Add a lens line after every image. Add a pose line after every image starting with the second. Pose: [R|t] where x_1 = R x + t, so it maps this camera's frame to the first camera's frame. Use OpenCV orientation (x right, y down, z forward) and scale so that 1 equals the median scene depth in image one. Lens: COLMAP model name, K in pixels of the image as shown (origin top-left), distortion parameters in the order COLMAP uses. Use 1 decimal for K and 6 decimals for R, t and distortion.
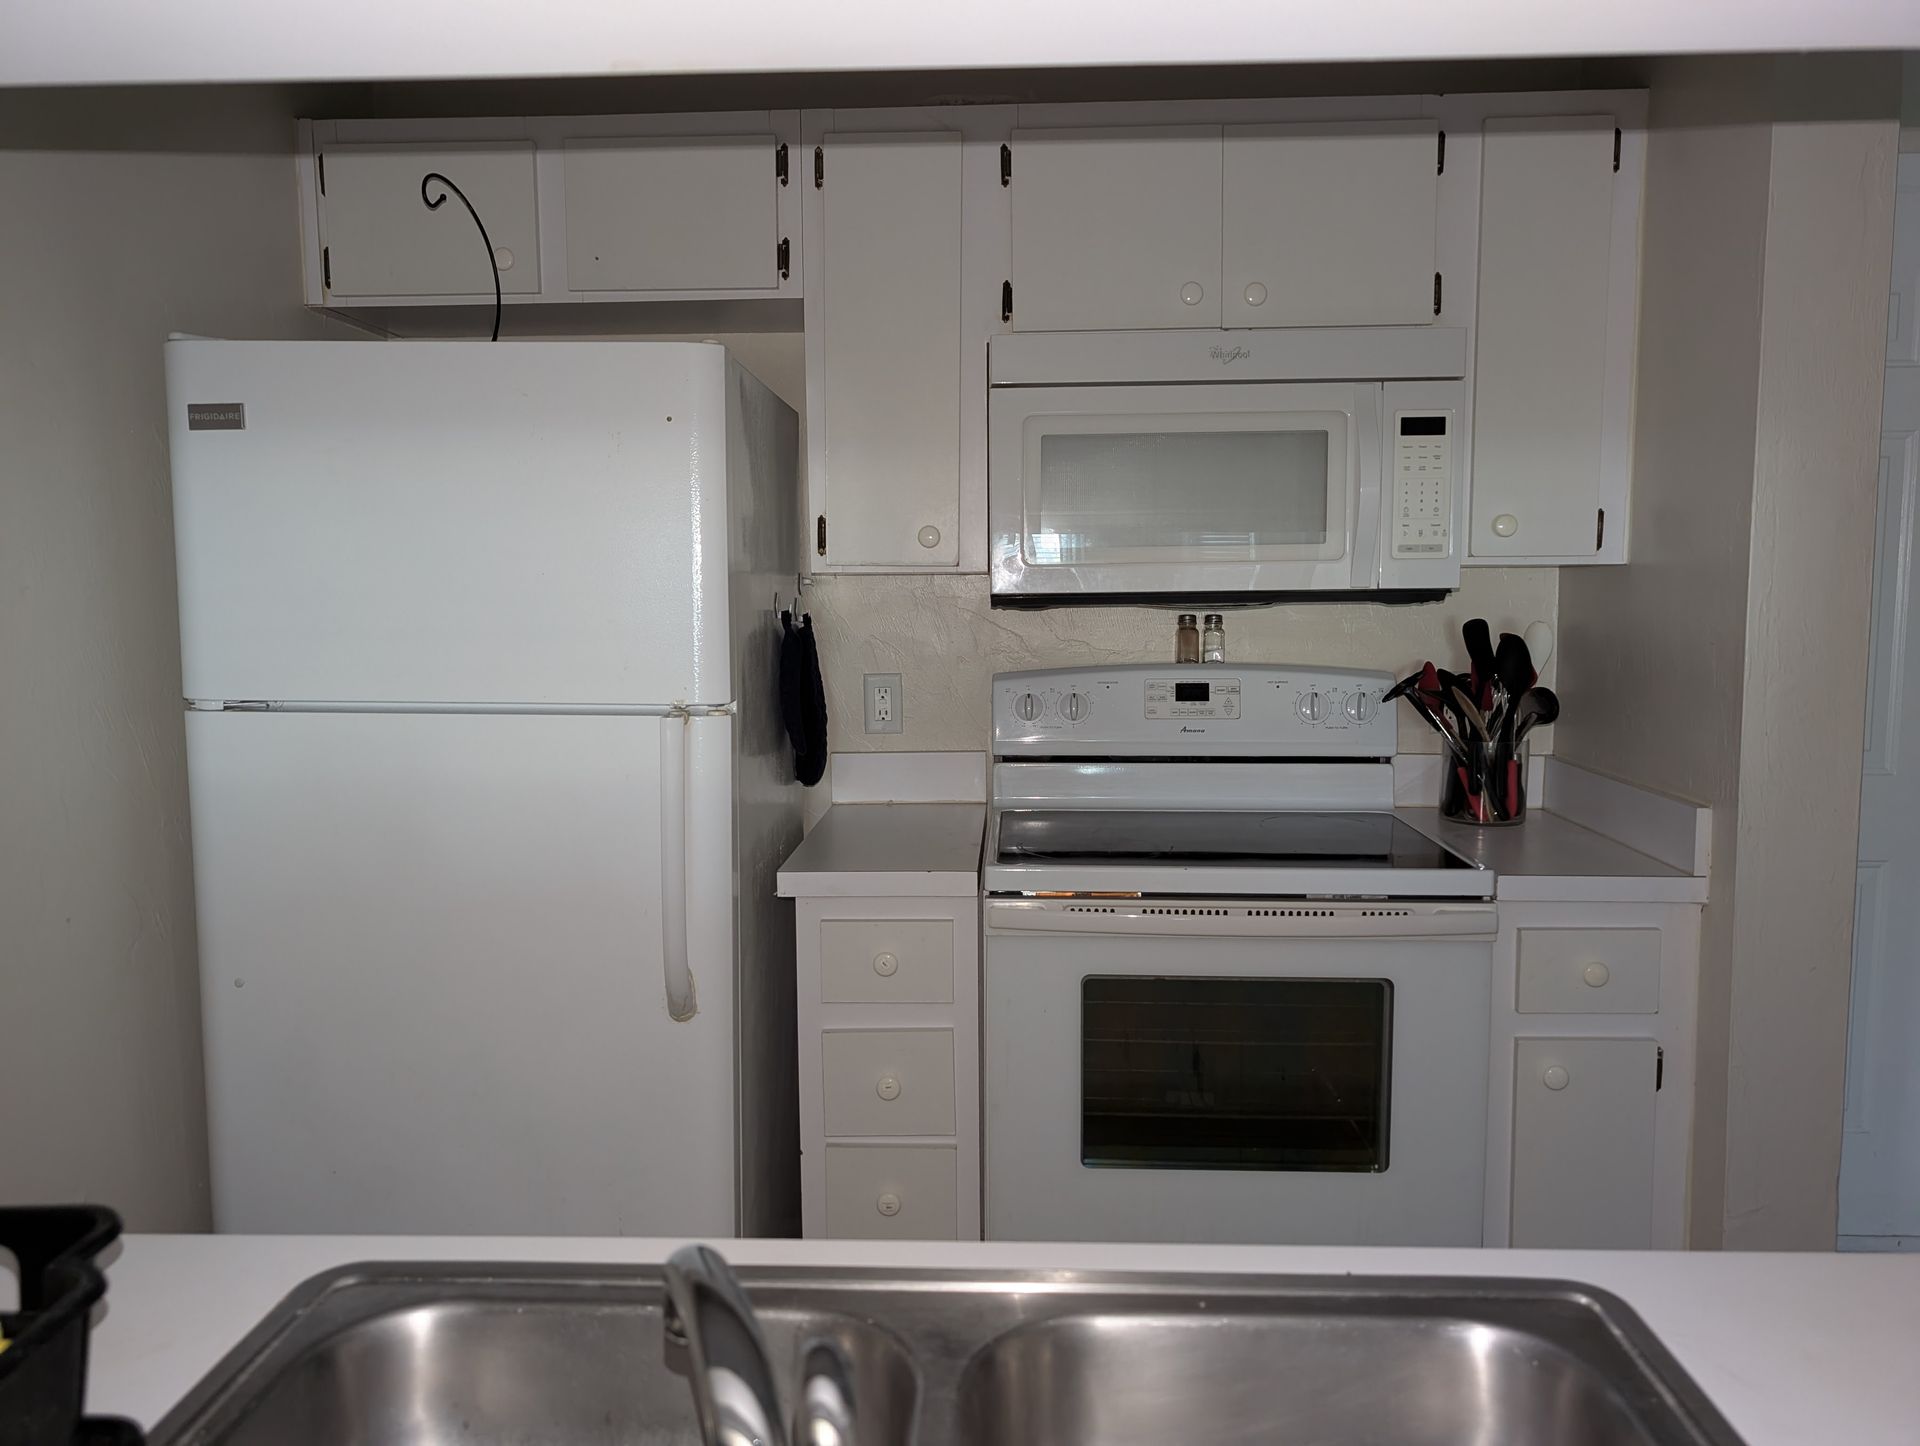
lens RADIAL K [[1384.0, 0, 956.1], [0, 1384.0, 734.8], [0, 0, 1]] dist [0.006351, -0.007072]
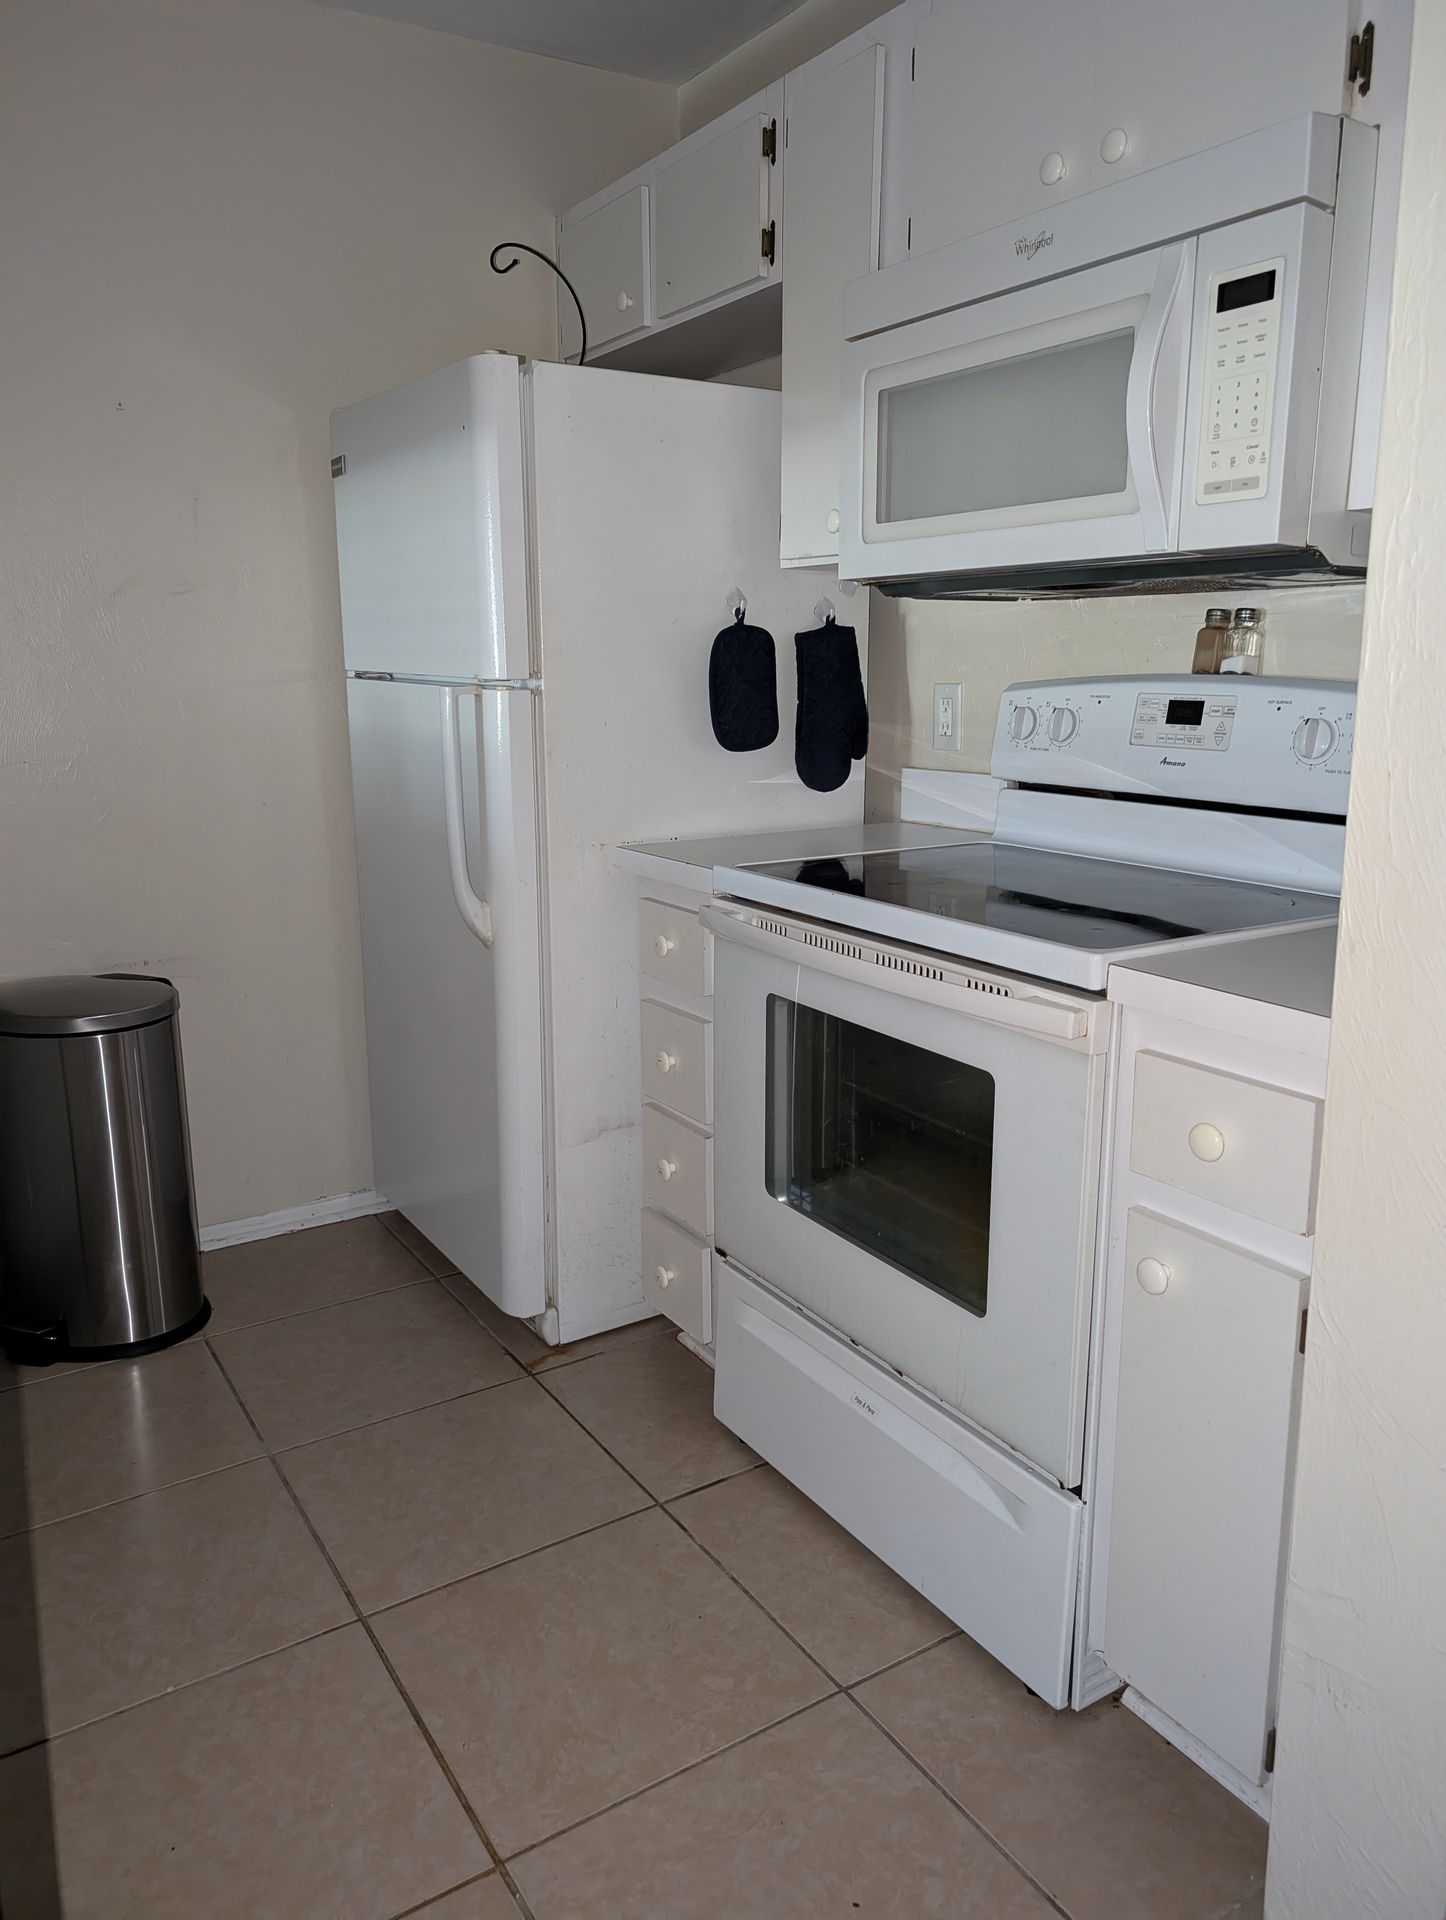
lens RADIAL K [[1384.0, 0, 718.6], [0, 1384.0, 948.1], [0, 0, 1]] dist [0.006351, -0.007072]
pose [[0.569172, 0.175335, -0.803306, 0.769854], [-0.092923, 0.984456, 0.149034, 0.008179], [0.816950, -0.010180, 0.576618, 0.411579]]
